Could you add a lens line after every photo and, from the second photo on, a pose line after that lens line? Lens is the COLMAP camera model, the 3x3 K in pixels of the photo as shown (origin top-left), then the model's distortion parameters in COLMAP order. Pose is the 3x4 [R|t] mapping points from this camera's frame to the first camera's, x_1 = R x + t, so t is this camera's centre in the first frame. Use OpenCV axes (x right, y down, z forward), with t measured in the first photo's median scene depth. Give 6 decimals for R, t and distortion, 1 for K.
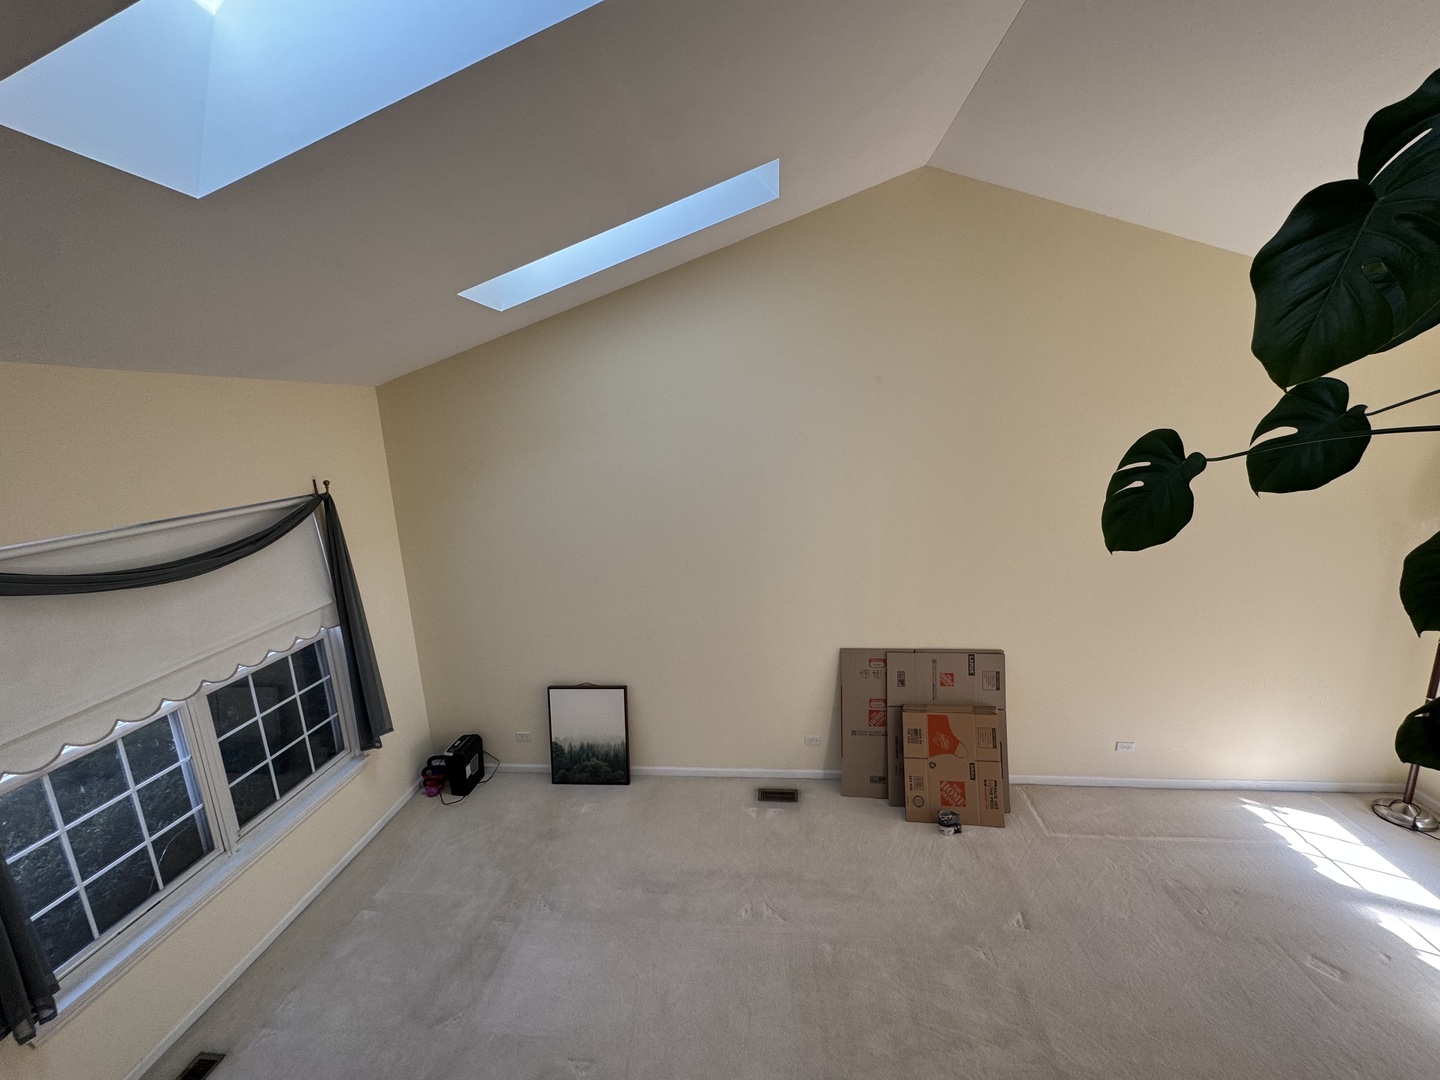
lens RADIAL K [[581.0, 0, 720.0], [0, 581.0, 540.0], [0, 0, 1]] dist [0.000551, -0.000422]
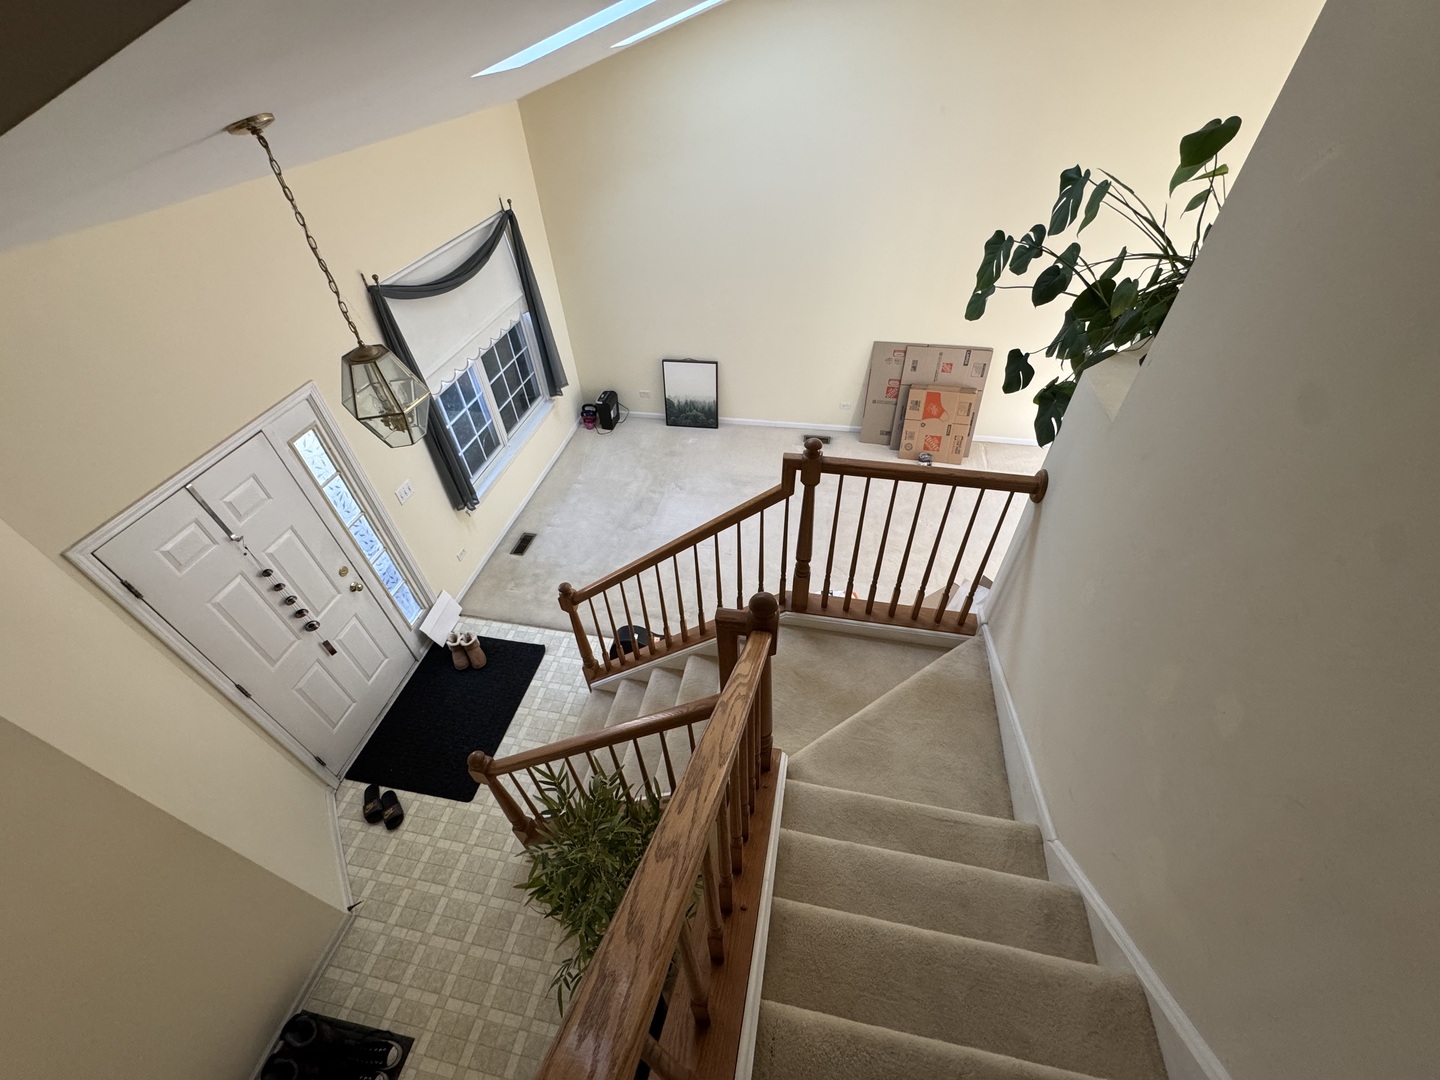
lens RADIAL K [[581.0, 0, 720.0], [0, 581.0, 540.0], [0, 0, 1]] dist [0.000551, -0.000422]
pose [[0.995729, 0.065096, -0.065476, -0.036933], [-0.021841, 0.855107, 0.517991, -0.119923], [0.089708, -0.514349, 0.852876, -0.463863]]
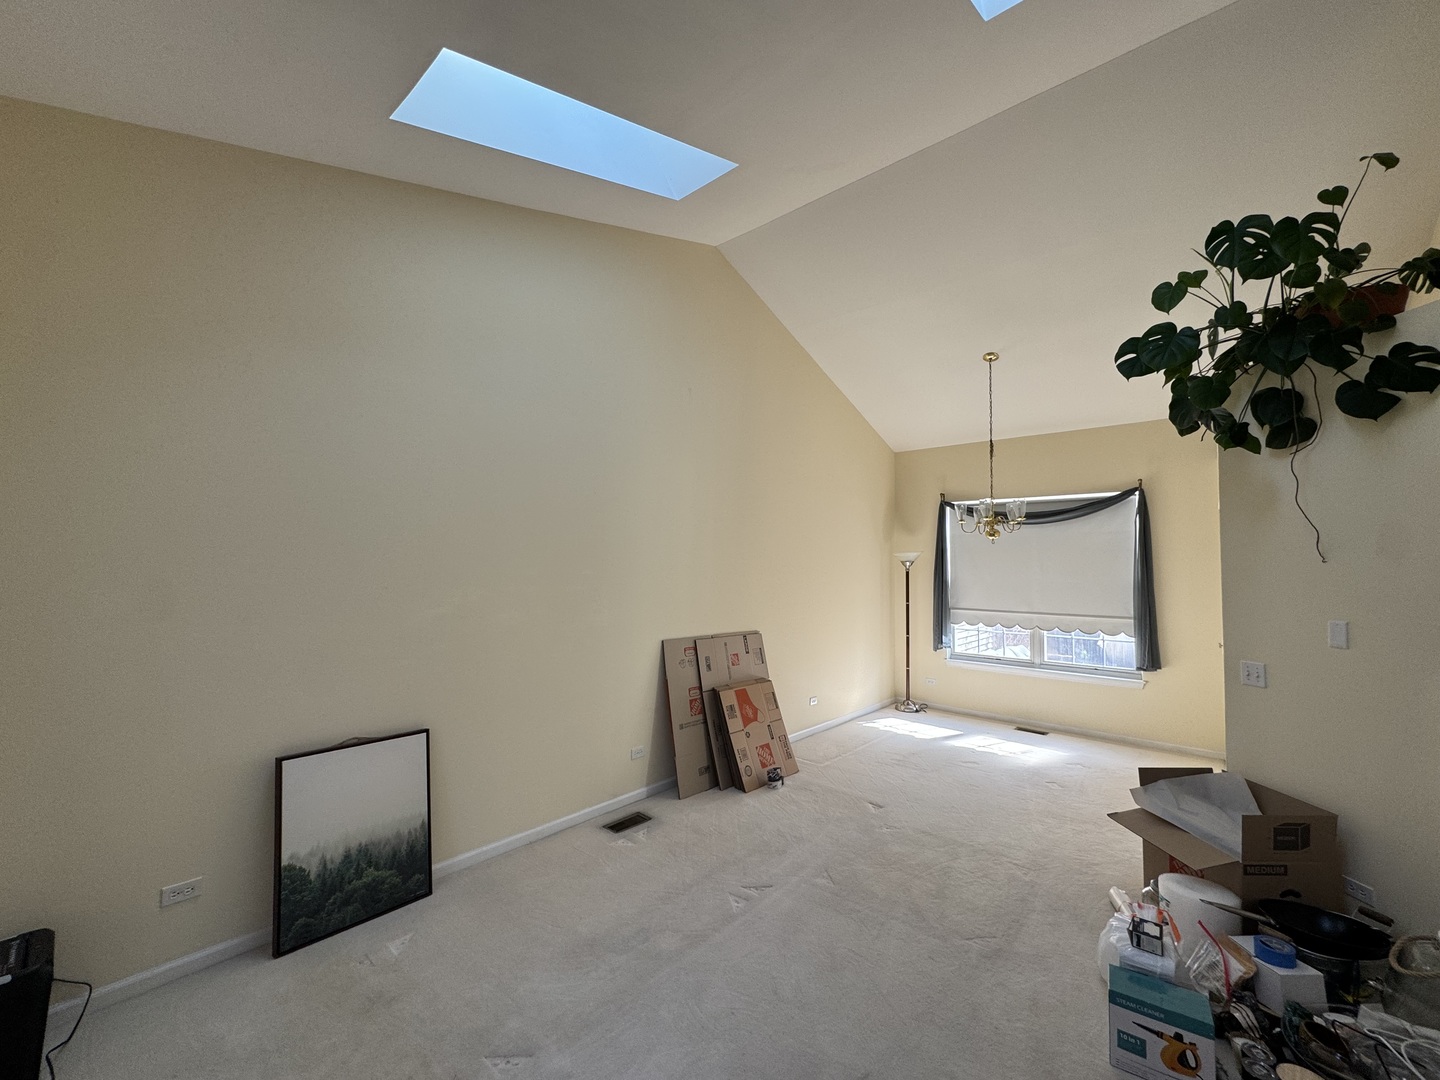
lens RADIAL K [[577.0, 0, 720.0], [0, 577.0, 540.0], [0, 0, 1]] dist [0.001873, 0.000196]
pose [[0.579374, 0.089788, 0.810101, -0.557494], [0.133204, 0.970120, -0.202789, 0.239456], [-0.804104, 0.225399, 0.550102, 0.356204]]
